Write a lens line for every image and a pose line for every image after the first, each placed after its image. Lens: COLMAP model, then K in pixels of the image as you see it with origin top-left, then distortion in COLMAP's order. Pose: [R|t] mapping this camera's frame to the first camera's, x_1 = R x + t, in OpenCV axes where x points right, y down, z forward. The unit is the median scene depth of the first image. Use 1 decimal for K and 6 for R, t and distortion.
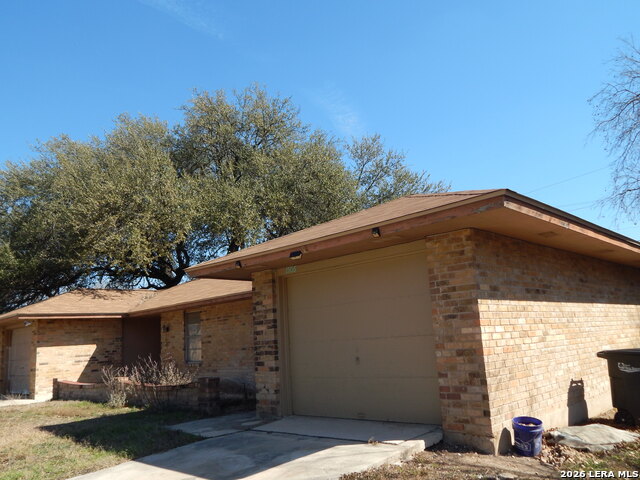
lens RADIAL K [[515.8, 0, 320.0], [0, 515.8, 240.0], [0, 0, 1]] dist [-0.007528, -0.004164]
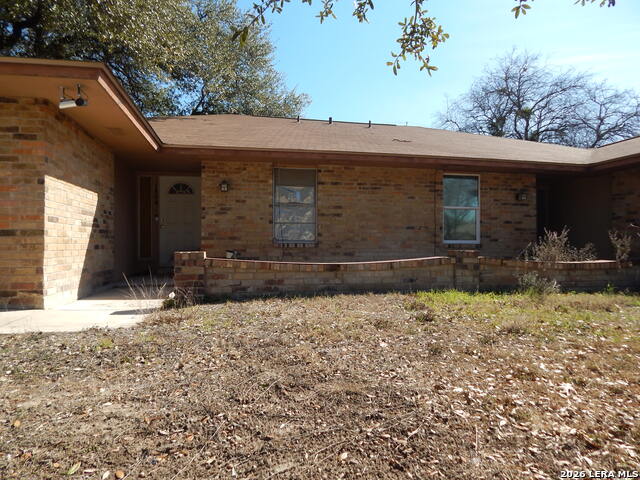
lens RADIAL K [[421.6, 0, 320.0], [0, 421.6, 240.0], [0, 0, 1]] dist [-0.006369, -0.002215]
pose [[0.575655, 0.070982, 0.814606, -0.713068], [-0.196196, 0.979113, 0.053329, 0.208079], [-0.793806, -0.190522, 0.577558, 0.681825]]
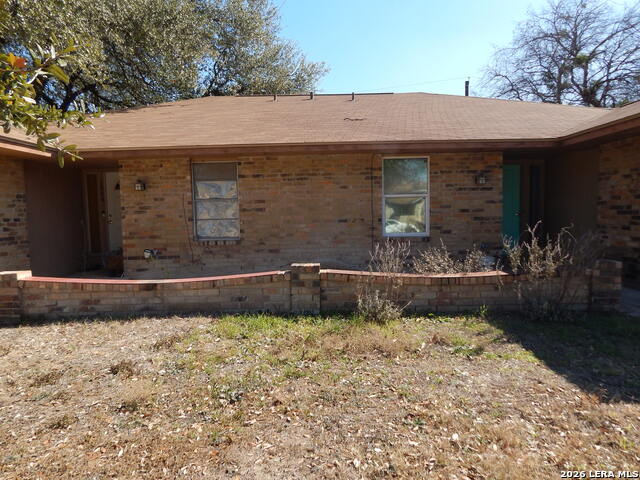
lens RADIAL K [[431.8, 0, 320.0], [0, 431.8, 240.0], [0, 0, 1]] dist [-0.003007, -0.003117]
pose [[0.724442, -0.000847, 0.689335, -0.553893], [-0.156637, 0.973638, 0.165810, 0.132470], [-0.671303, -0.228095, 0.705212, 0.547464]]
